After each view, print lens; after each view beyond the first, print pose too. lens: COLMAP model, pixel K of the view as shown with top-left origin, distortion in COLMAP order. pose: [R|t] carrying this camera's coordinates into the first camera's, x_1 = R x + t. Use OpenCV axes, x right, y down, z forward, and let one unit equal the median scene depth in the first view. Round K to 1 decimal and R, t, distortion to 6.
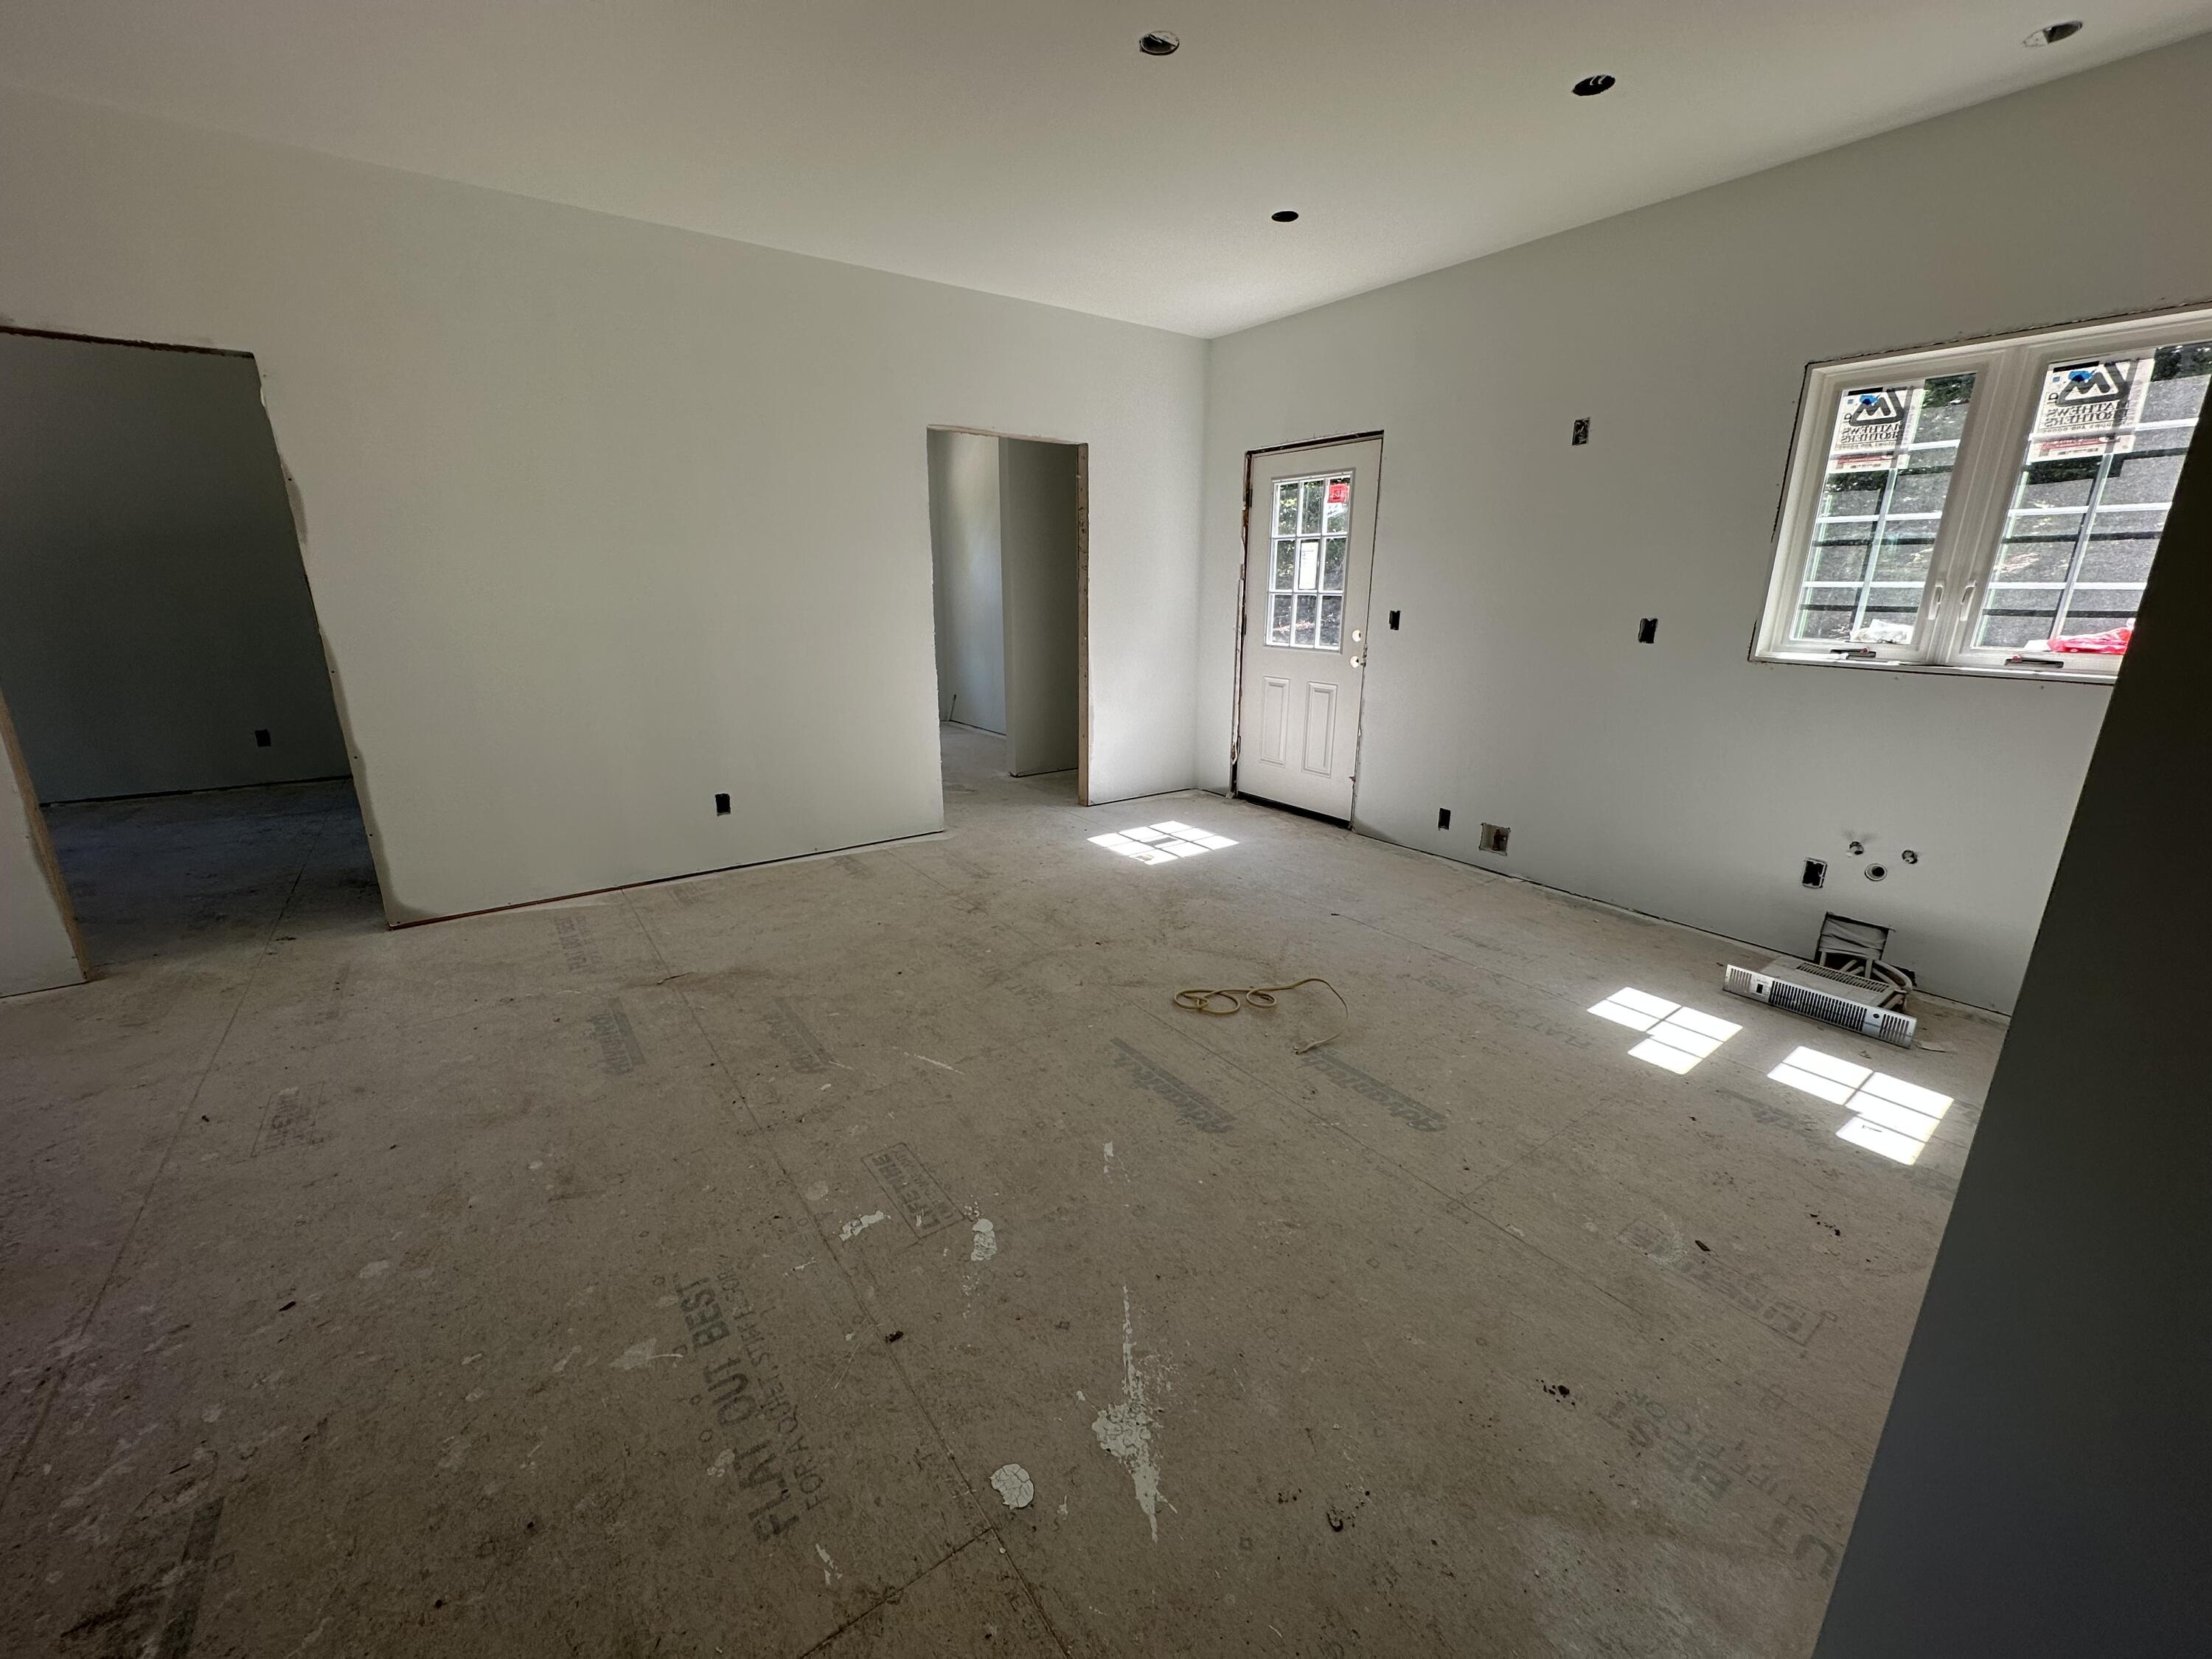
lens RADIAL K [[877.3, 0, 1106.0], [0, 877.3, 829.5], [0, 0, 1]] dist [0.000374, 0.000115]
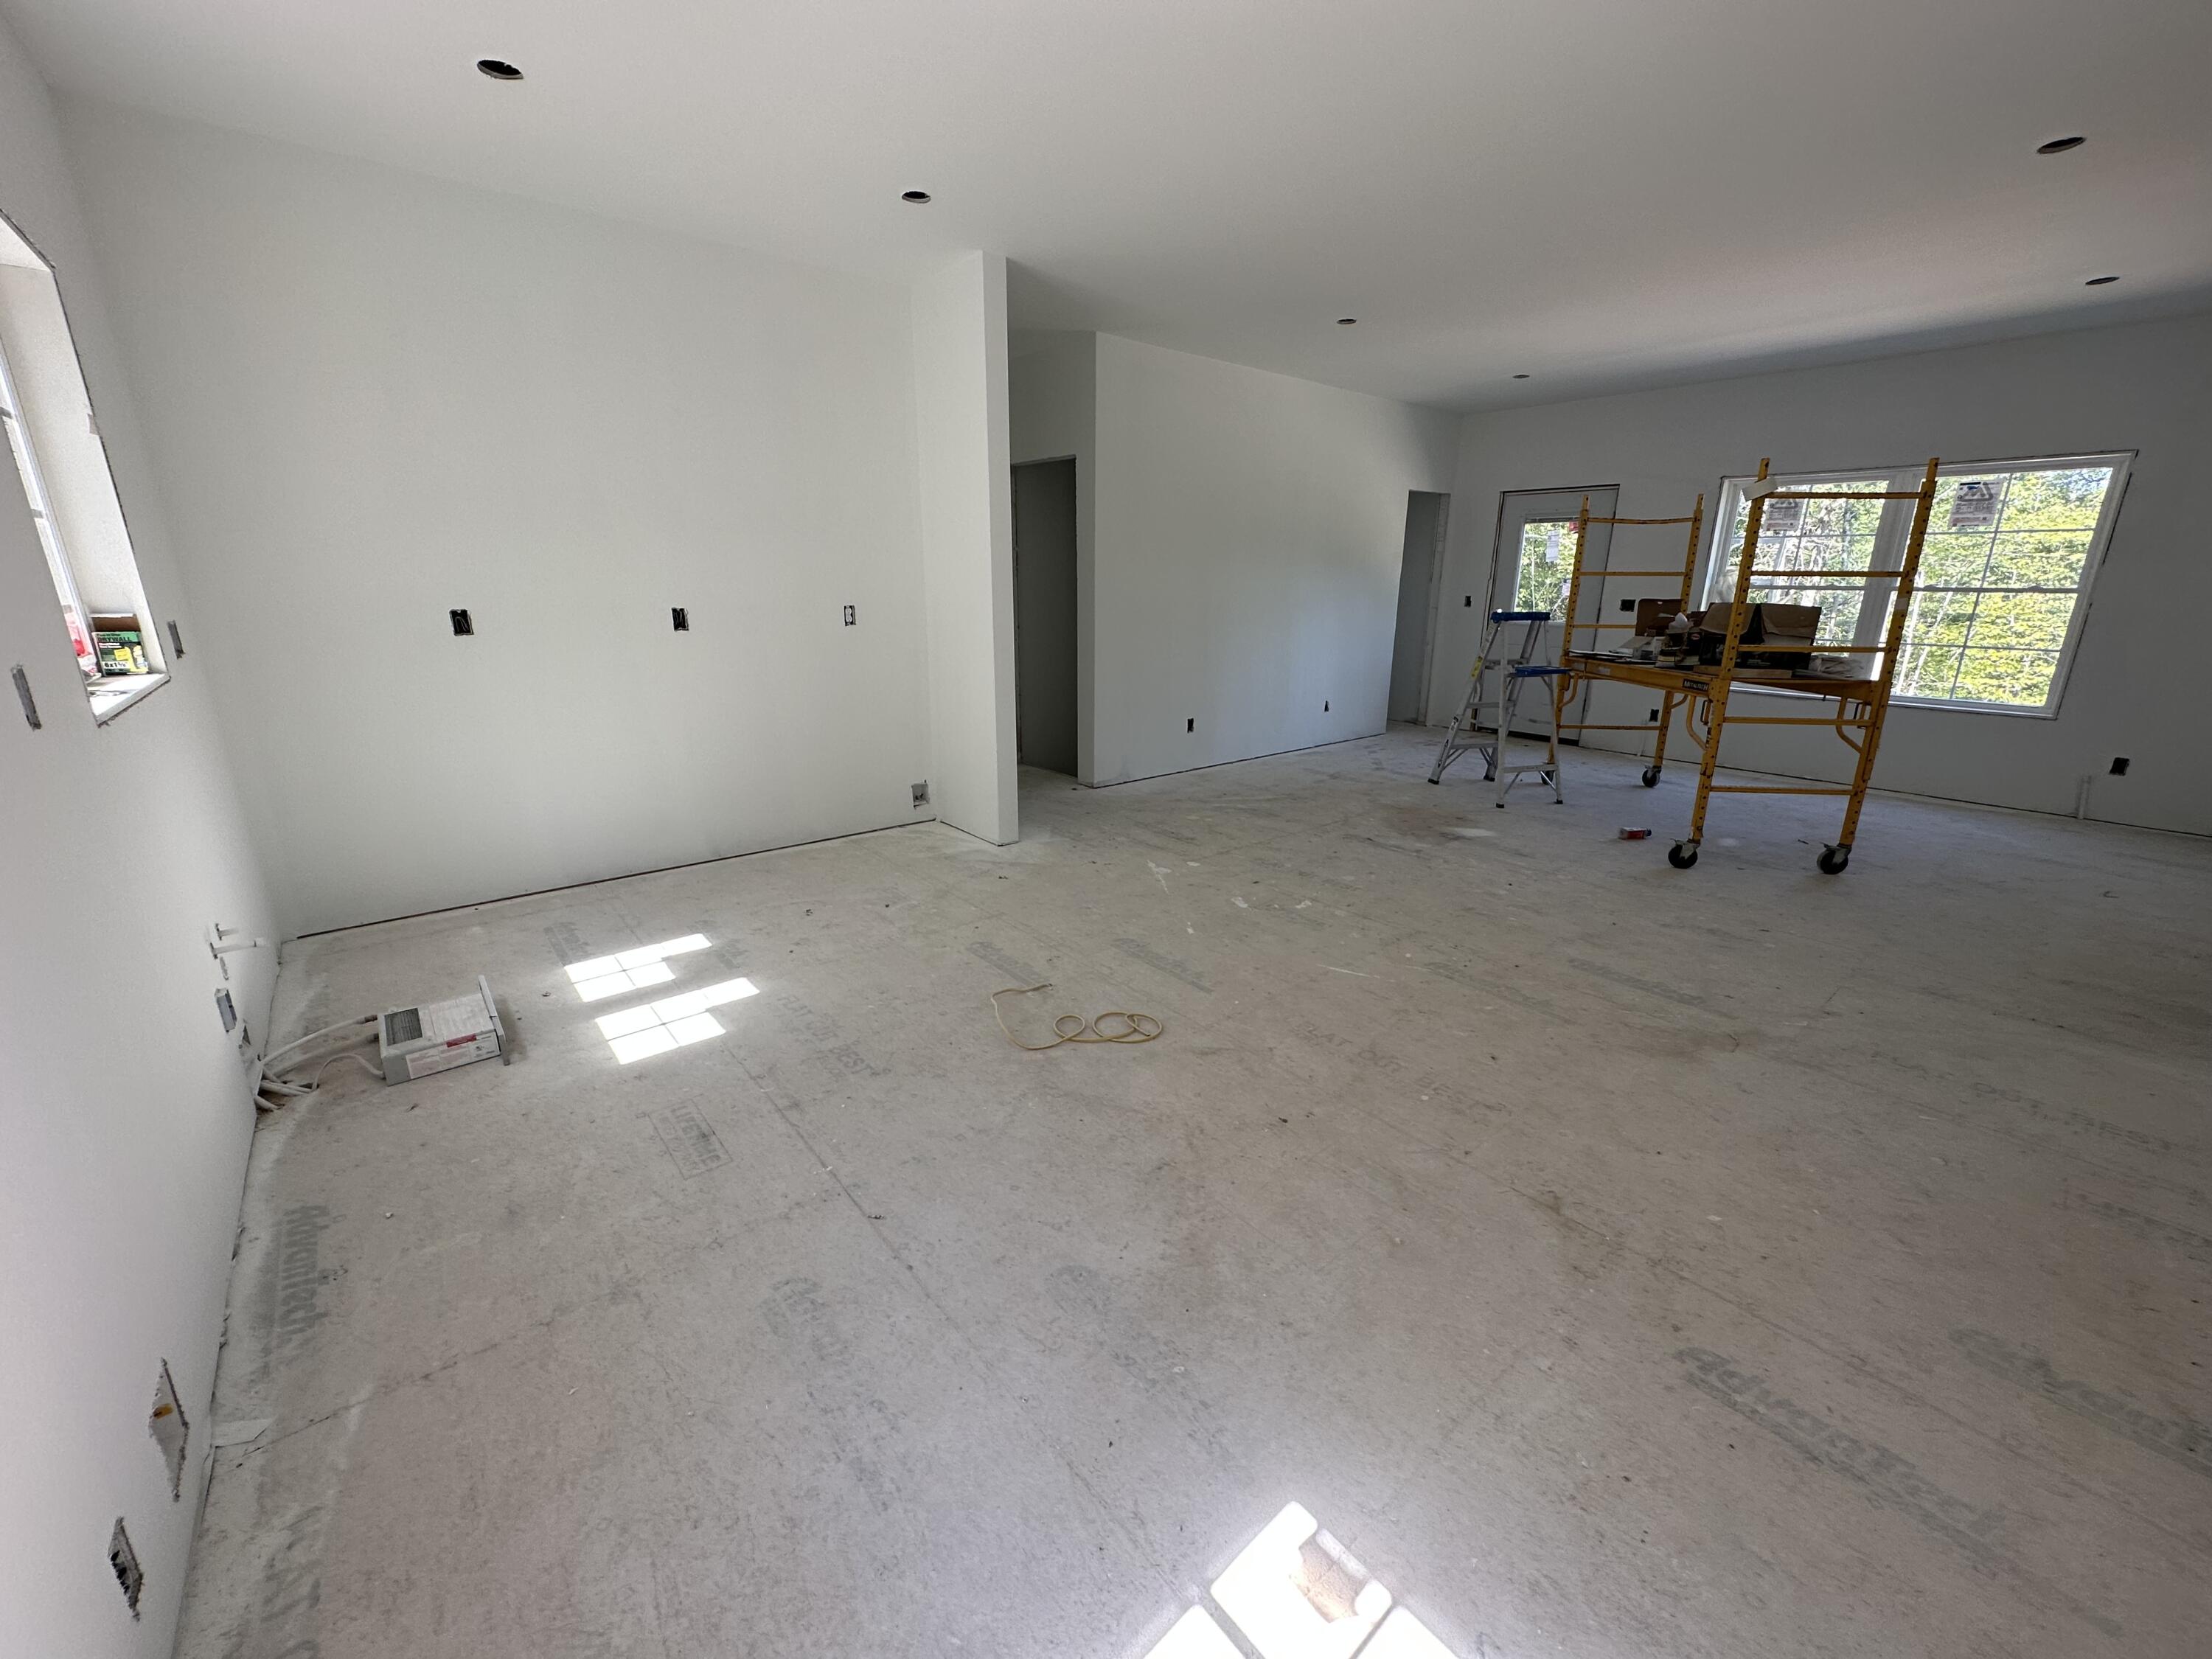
lens RADIAL K [[881.0, 0, 1106.0], [0, 881.0, 829.5], [0, 0, 1]] dist [-0.002585, 0.000584]
pose [[-0.997474, 0.008209, -0.070550, 0.238169], [-0.030337, 0.848895, 0.527690, -0.568266], [0.064221, 0.528498, -0.846502, 1.986909]]
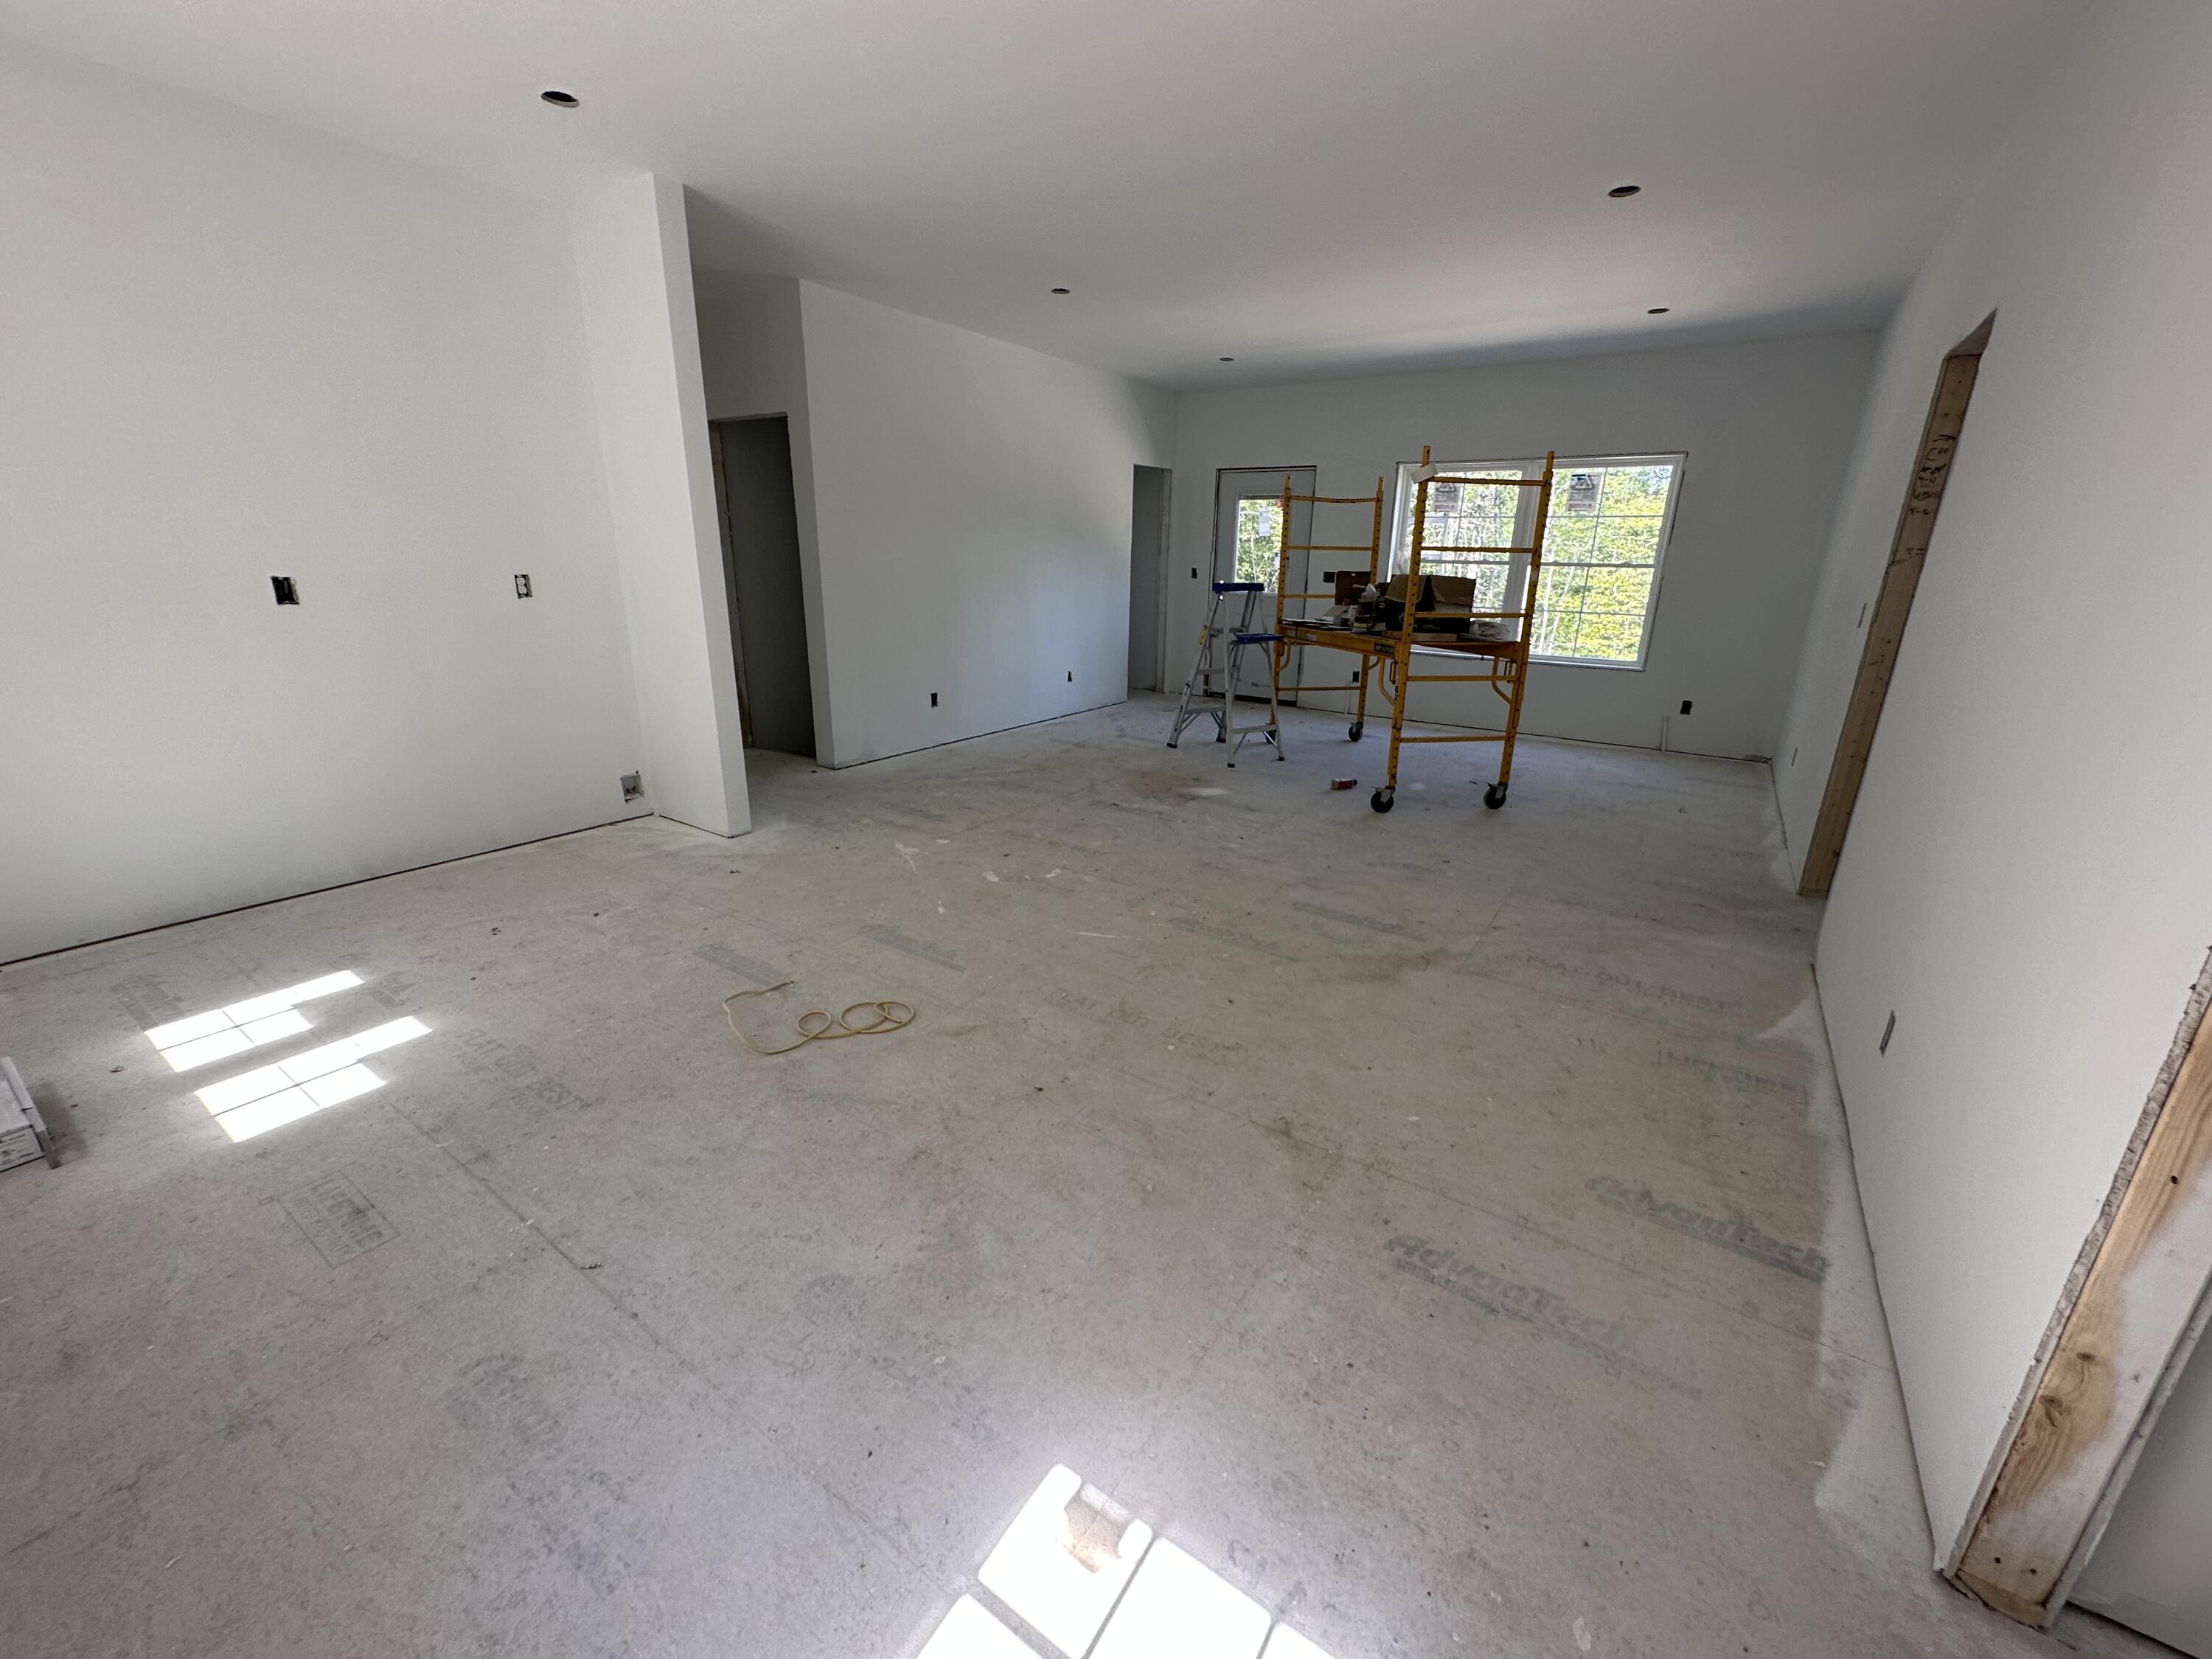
lens RADIAL K [[881.0, 0, 1106.0], [0, 881.0, 829.5], [0, 0, 1]] dist [-0.002585, 0.000584]
pose [[-0.940220, 0.081869, -0.330581, 0.208654], [-0.114499, 0.838187, 0.533228, -0.562399], [0.320744, 0.539203, -0.778706, 1.977965]]
